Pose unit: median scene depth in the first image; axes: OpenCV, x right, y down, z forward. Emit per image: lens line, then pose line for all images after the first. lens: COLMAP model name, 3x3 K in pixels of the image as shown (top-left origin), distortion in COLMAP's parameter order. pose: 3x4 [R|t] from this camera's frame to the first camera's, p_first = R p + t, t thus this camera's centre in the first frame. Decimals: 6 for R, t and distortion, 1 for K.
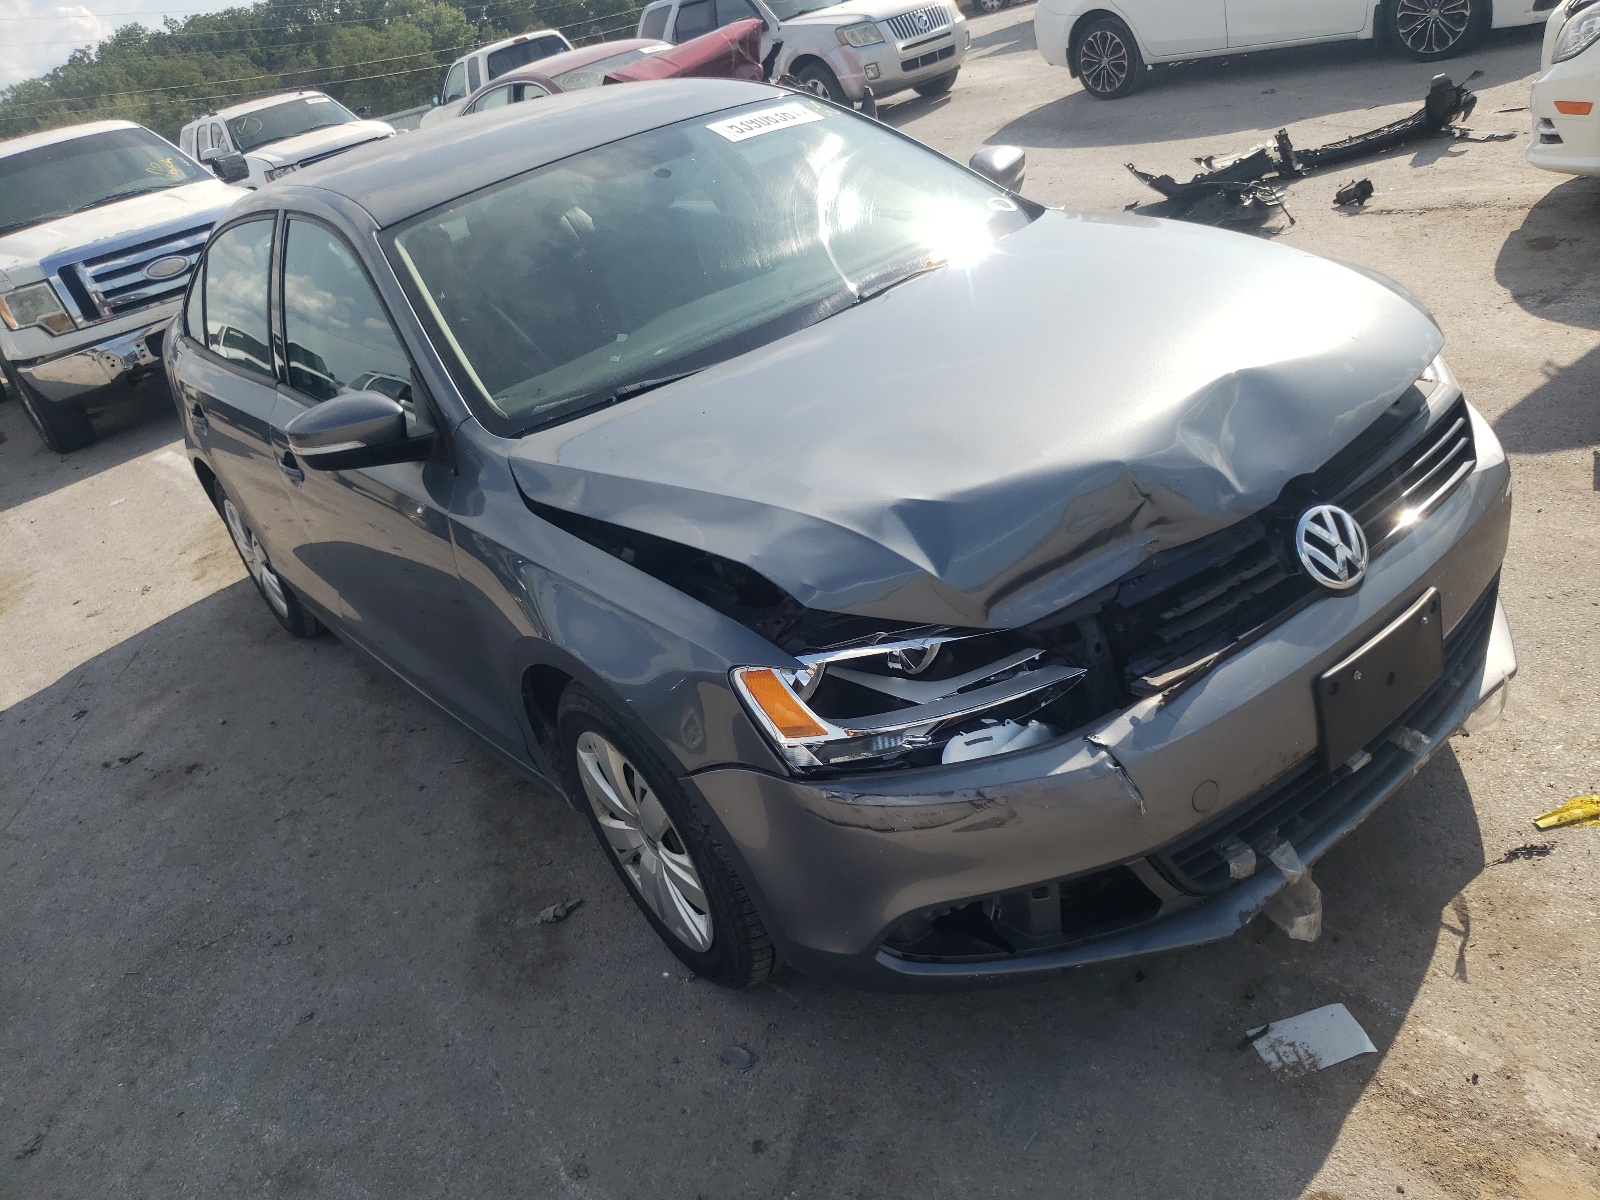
lens RADIAL K [[1212.1, 0, 800.0], [0, 1212.1, 600.0], [0, 0, 1]] dist [0.000808, 0.182723]
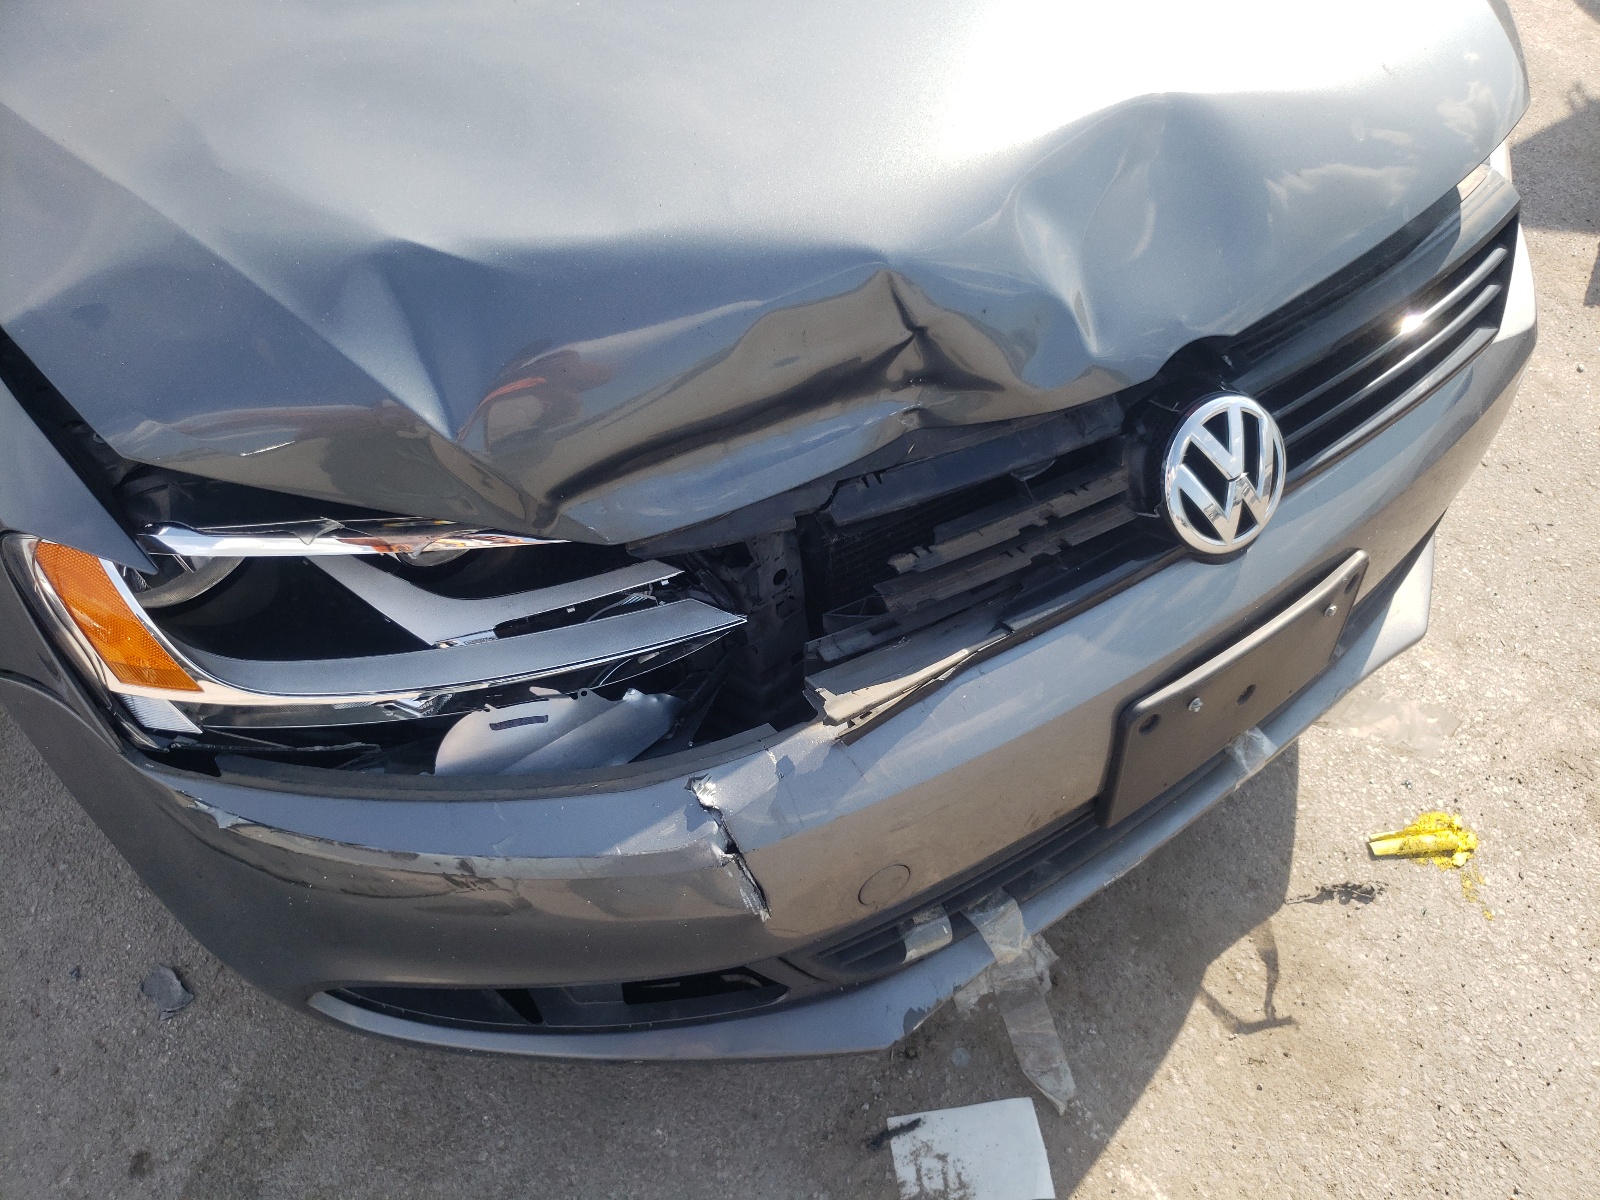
lens RADIAL K [[1362.5, 0, 723.1], [0, 1362.5, 599.5], [0, 0, 1]] dist [0.108100, -0.070275]
pose [[0.978103, 0.167592, 0.123398, 0.144173], [-0.196888, 0.937279, 0.287651, -0.126210], [-0.067450, -0.305648, 0.949752, 0.400055]]
